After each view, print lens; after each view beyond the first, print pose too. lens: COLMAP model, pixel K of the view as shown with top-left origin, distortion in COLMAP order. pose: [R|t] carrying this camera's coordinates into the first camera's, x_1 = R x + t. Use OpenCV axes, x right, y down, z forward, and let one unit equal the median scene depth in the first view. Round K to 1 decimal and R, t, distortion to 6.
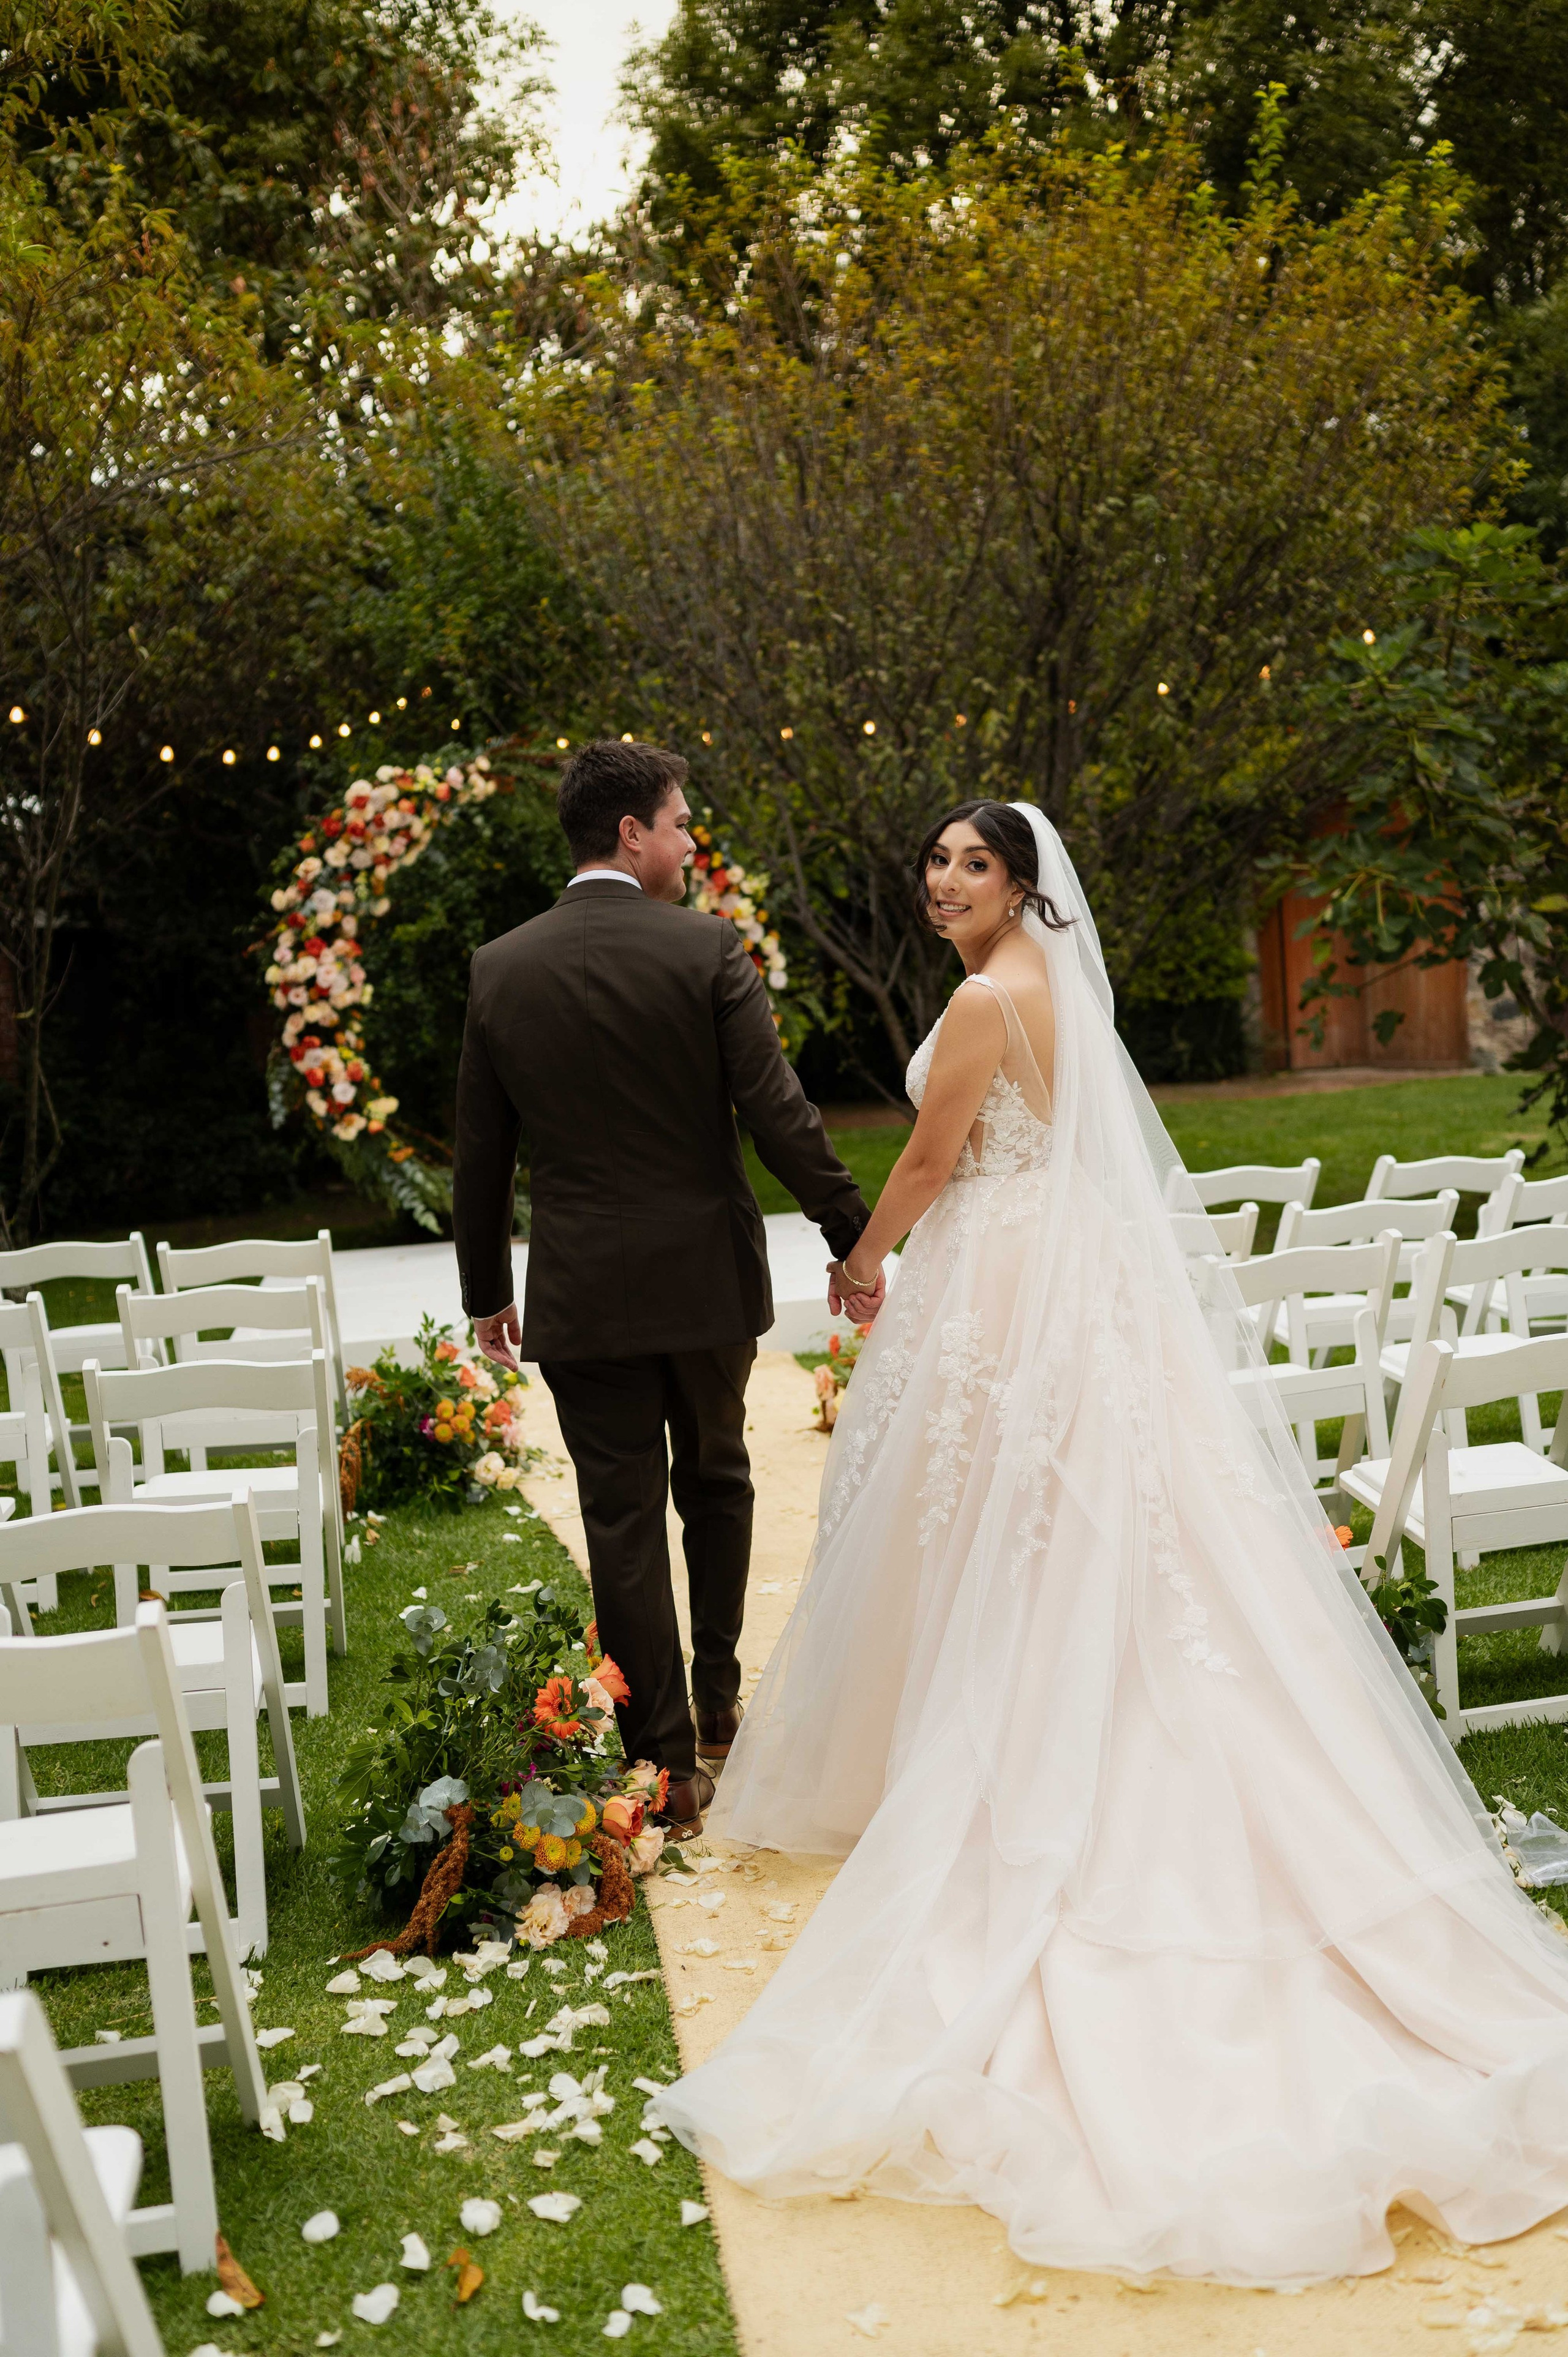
lens RADIAL K [[2230.3, 0, 795.9], [0, 2230.3, 1174.2], [0, 0, 1]] dist [-0.005151, -0.003742]
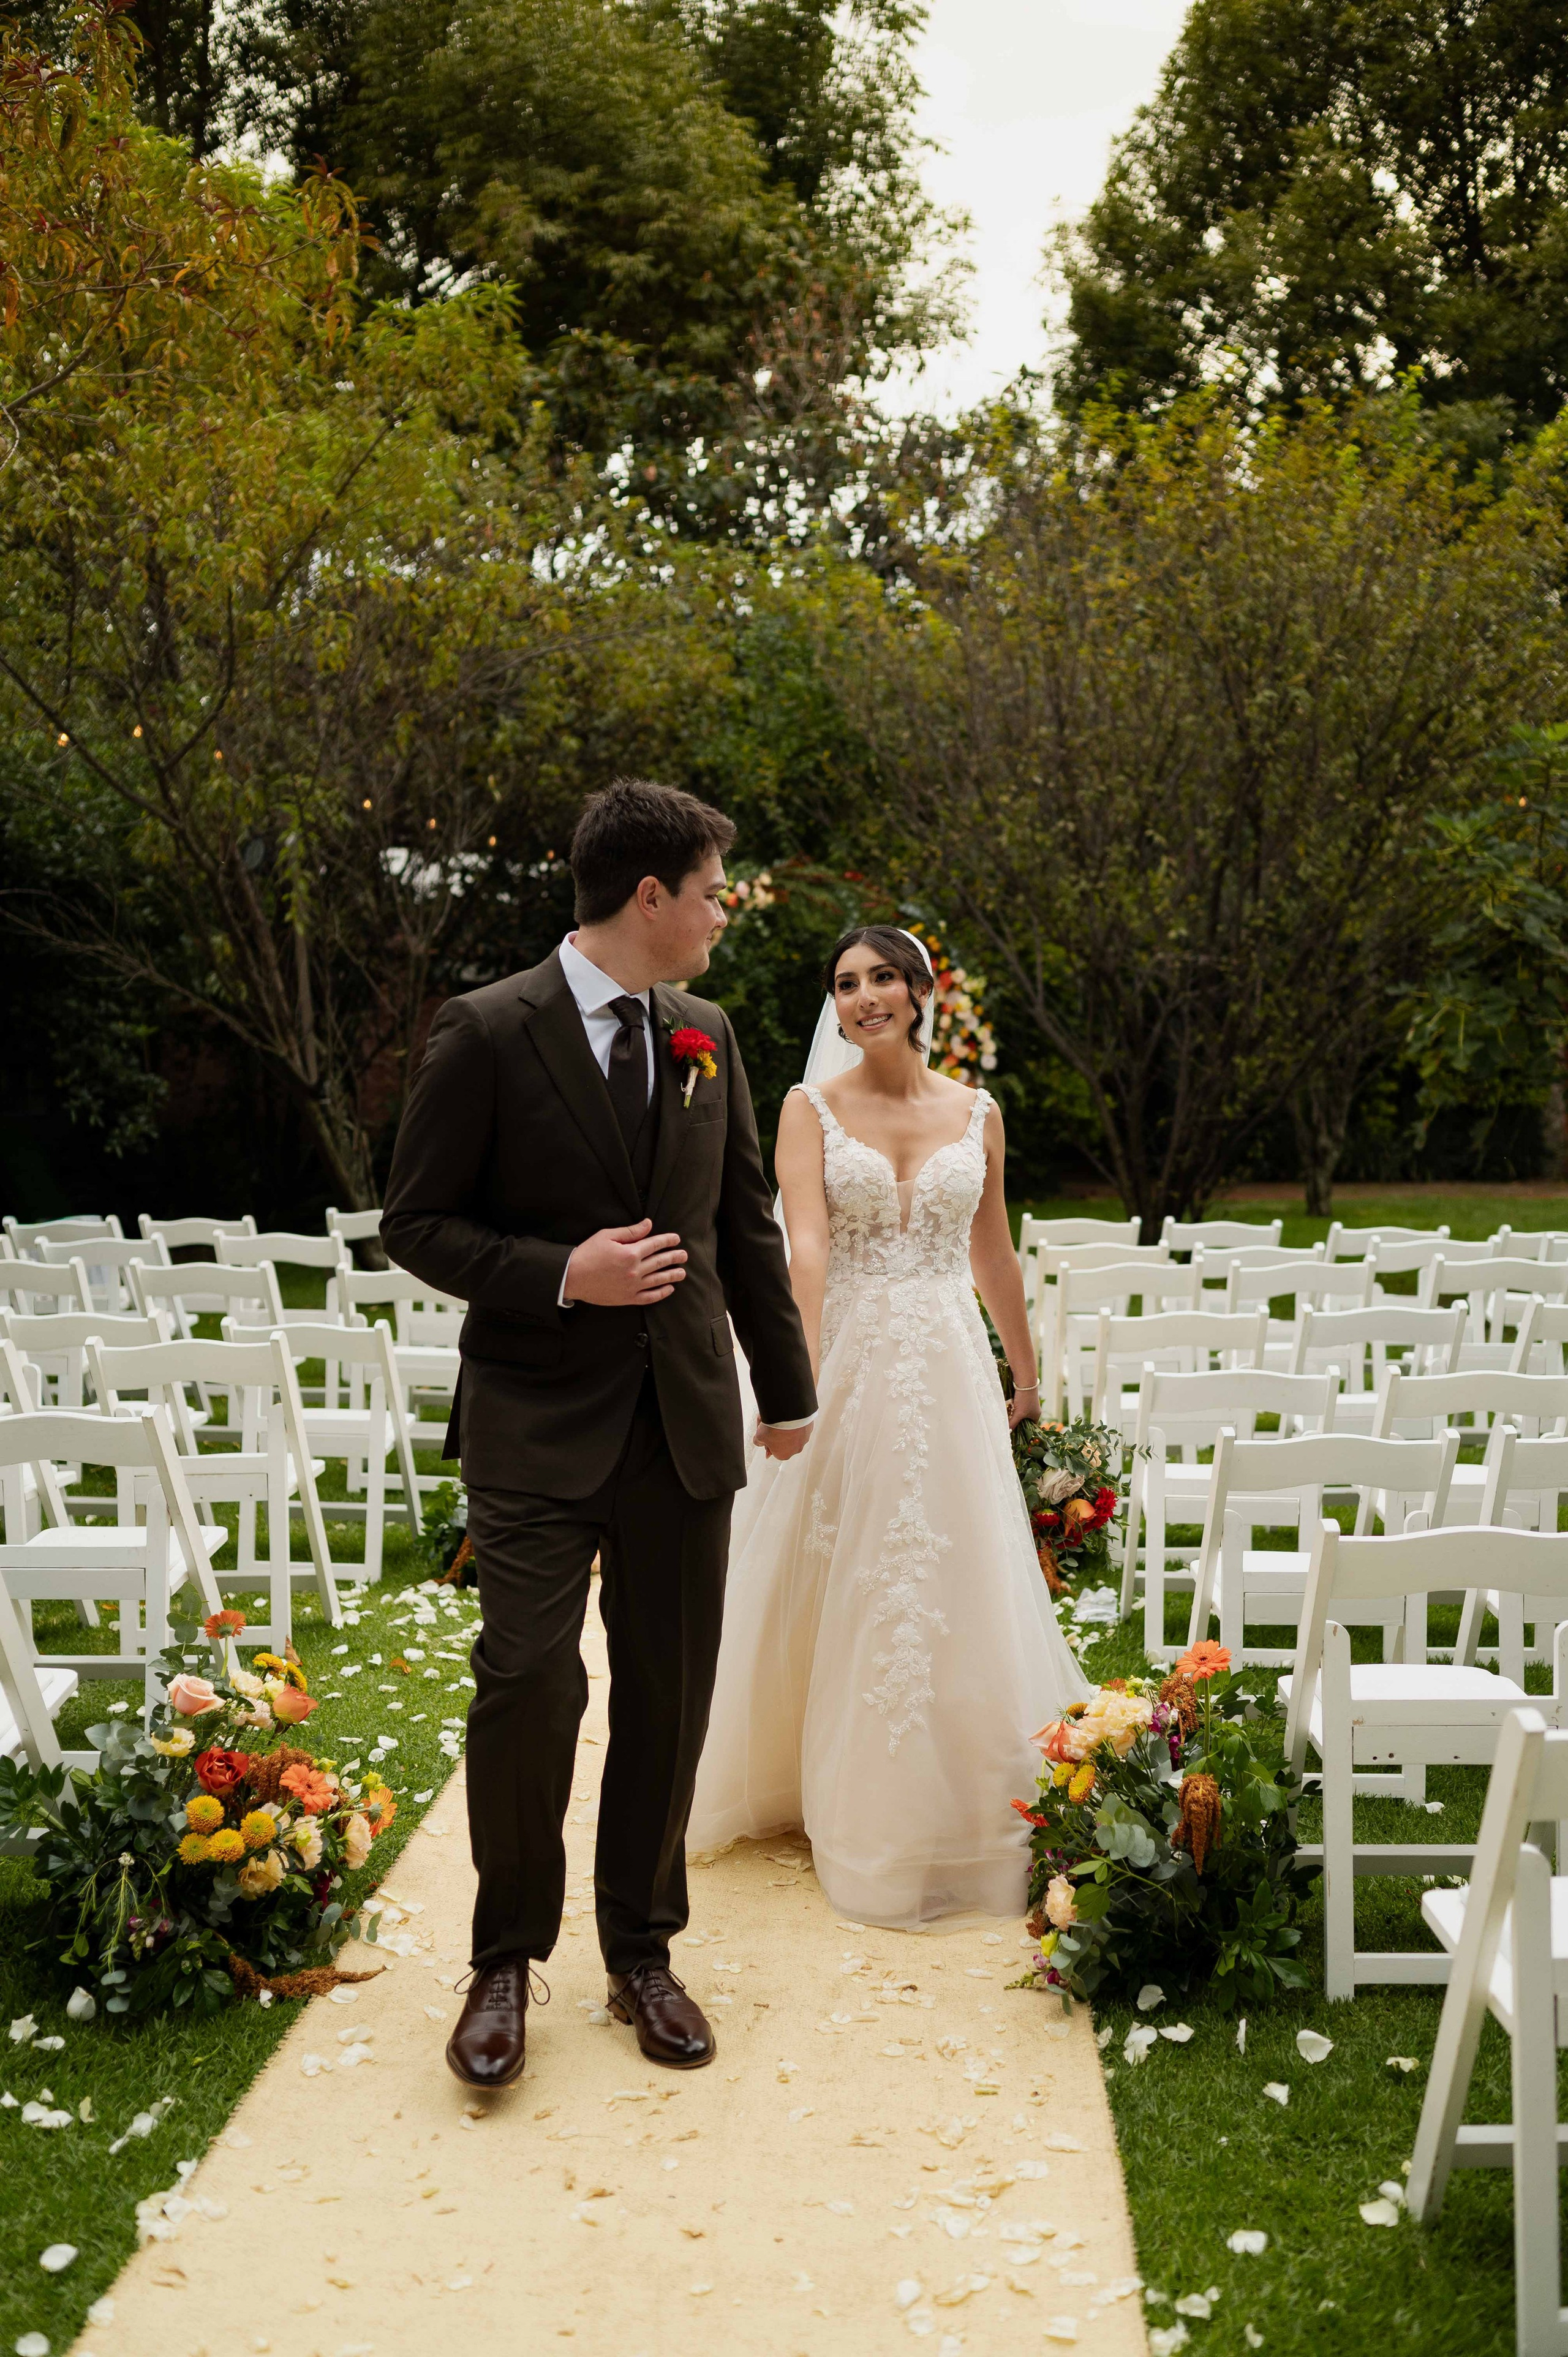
lens RADIAL K [[2225.4, 0, 784.0], [0, 2225.4, 1178.5], [0, 0, 1]] dist [-0.004250, 0.001621]
pose [[0.975243, 0.071830, -0.209147, 0.150888], [-0.077923, 0.996737, -0.021032, 0.013026], [0.206954, 0.036809, 0.977658, -0.242463]]
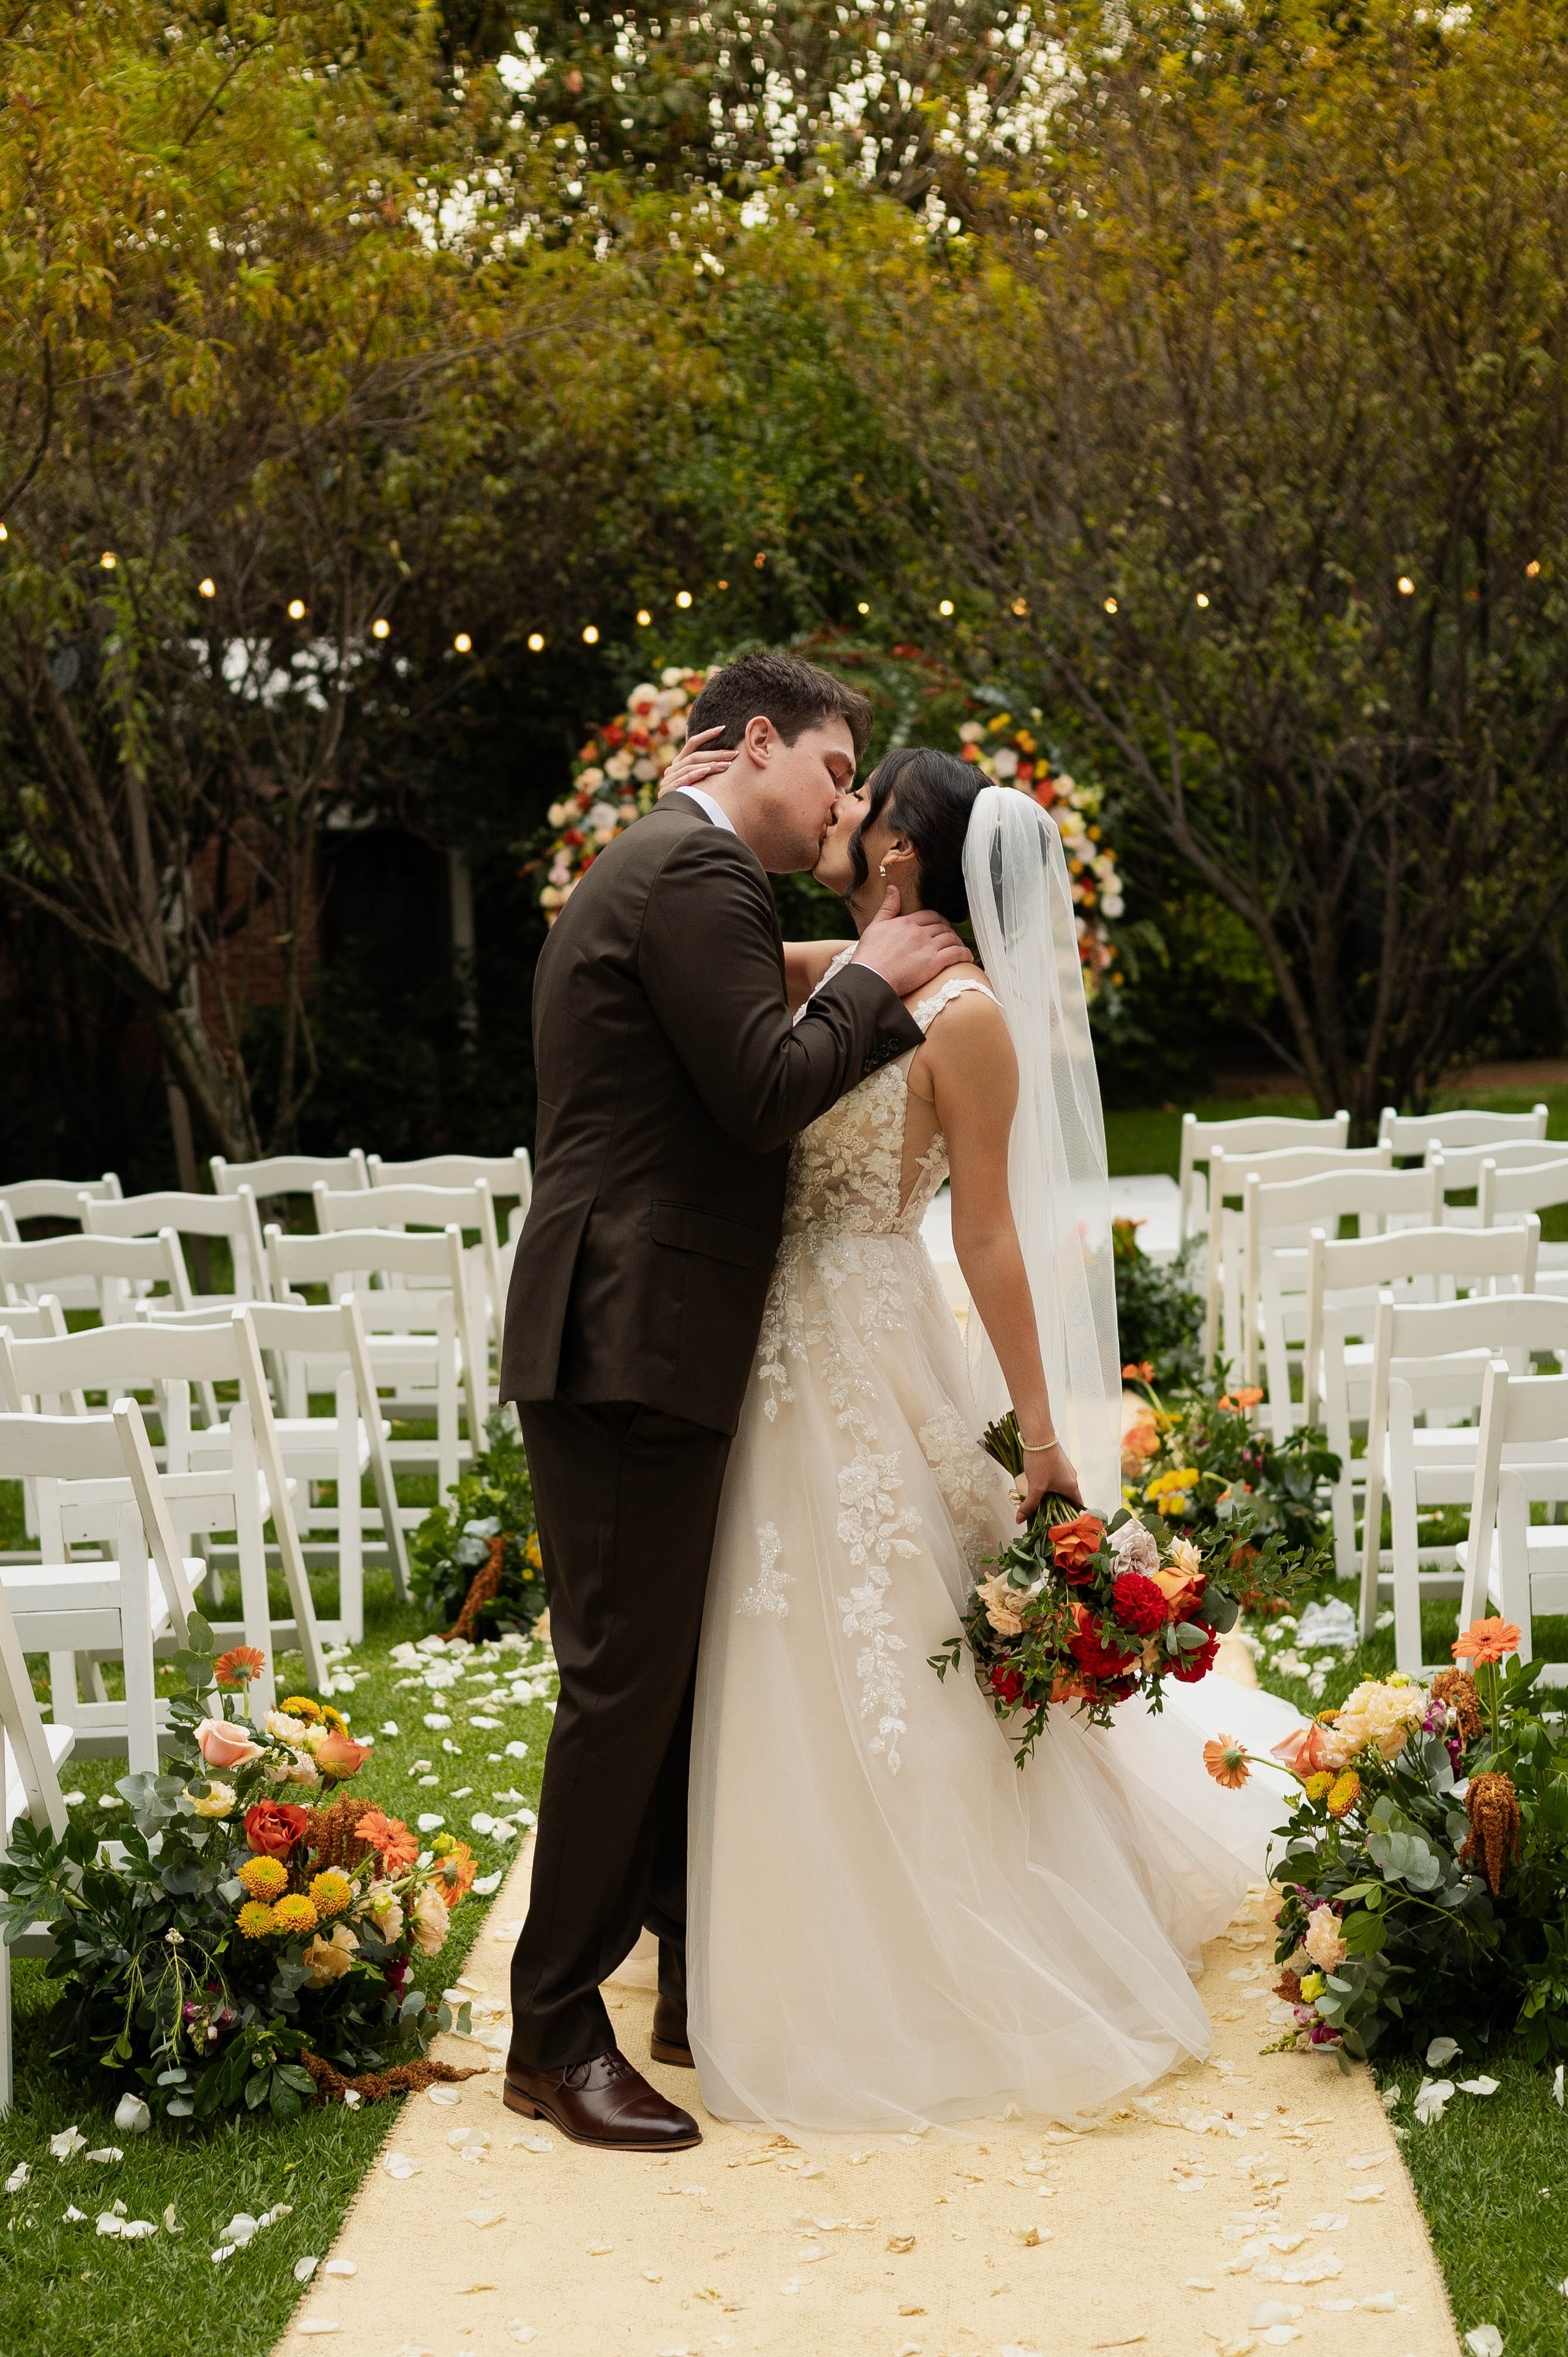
lens RADIAL K [[3343.8, 0, 672.7], [0, 3343.8, 1160.3], [0, 0, 1]] dist [-0.014881, 0.049734]
pose [[0.970349, 0.025546, -0.240354, 0.147468], [-0.026727, 0.999641, -0.001656, 0.019532], [0.240226, 0.008031, 0.970684, -0.318807]]
